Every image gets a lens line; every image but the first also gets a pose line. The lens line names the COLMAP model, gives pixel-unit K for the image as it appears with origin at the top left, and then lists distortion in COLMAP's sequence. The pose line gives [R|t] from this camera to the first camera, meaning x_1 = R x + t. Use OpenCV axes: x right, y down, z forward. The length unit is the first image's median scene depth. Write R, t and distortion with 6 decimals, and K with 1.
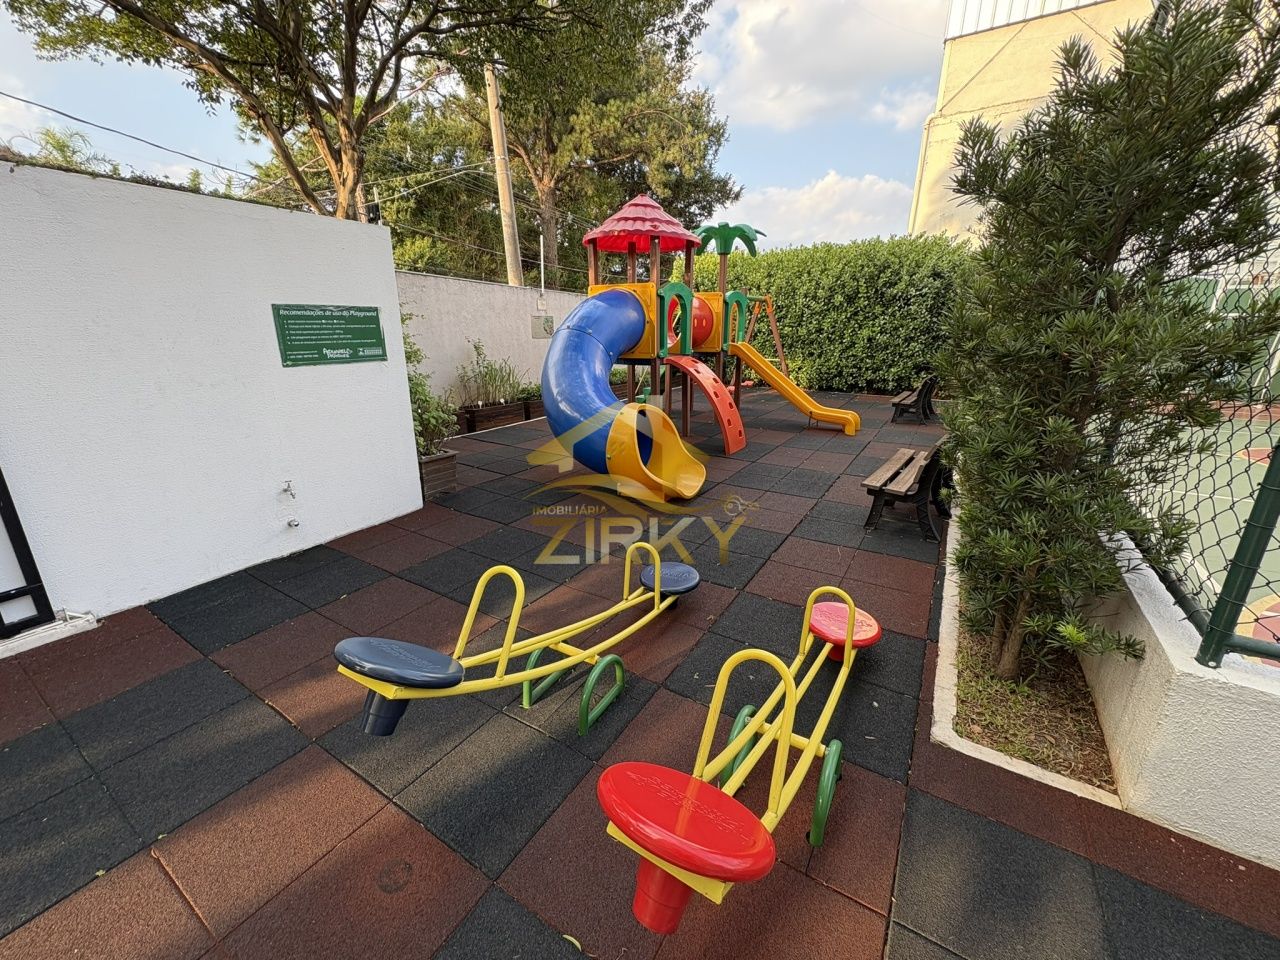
lens RADIAL K [[509.9, 0, 639.9], [0, 509.9, 477.0], [0, 0, 1]] dist [0.002478, 0.000112]
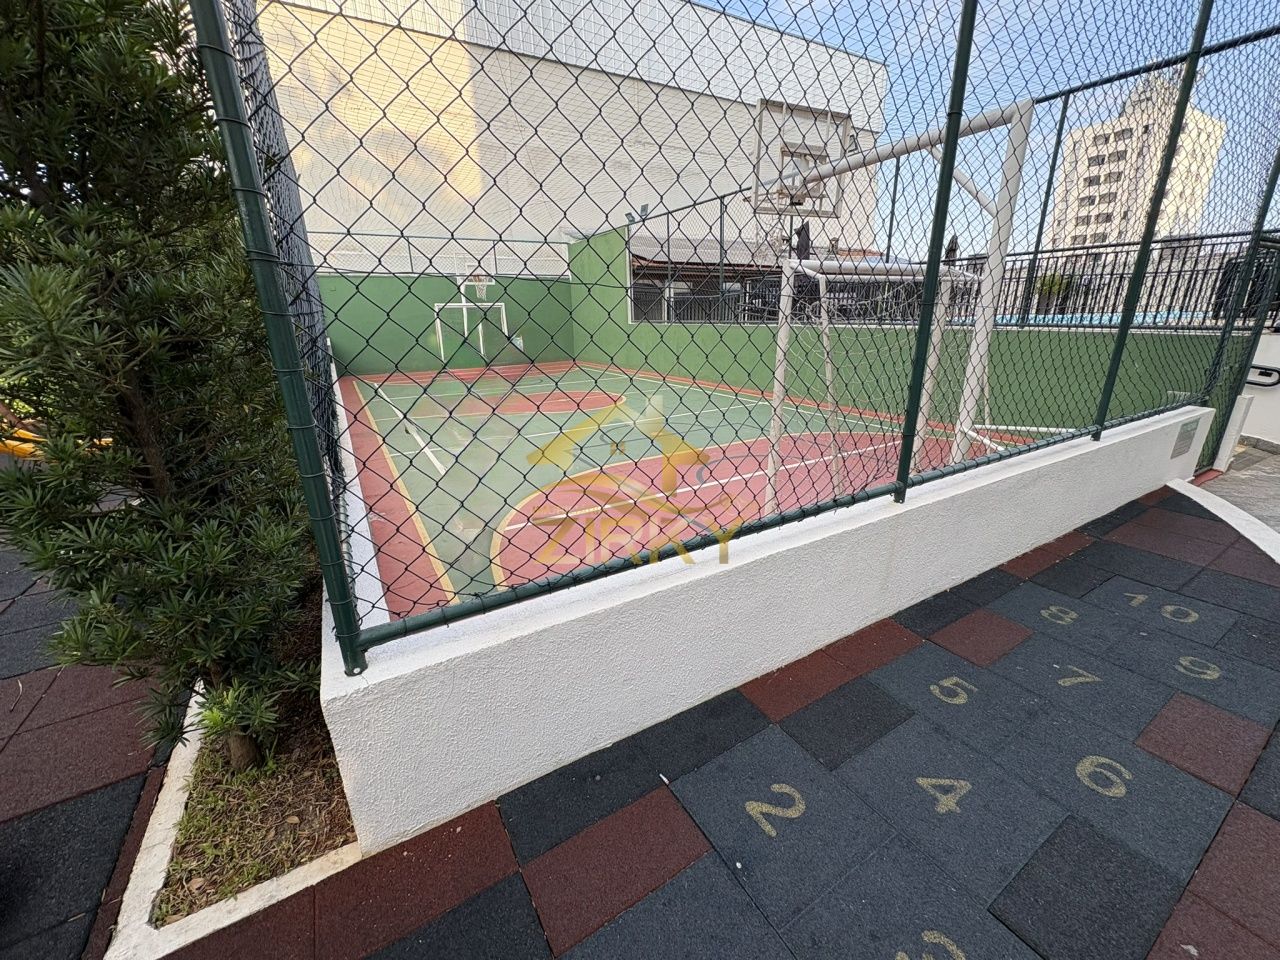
lens RADIAL K [[509.9, 0, 641.5], [0, 509.9, 477.1], [0, 0, 1]] dist [0.002478, 0.000112]
pose [[0.456133, -0.296203, 0.839170, 0.578117], [0.280901, 0.942694, 0.180060, 0.019196], [-0.844415, 0.153593, 0.513198, 0.052695]]
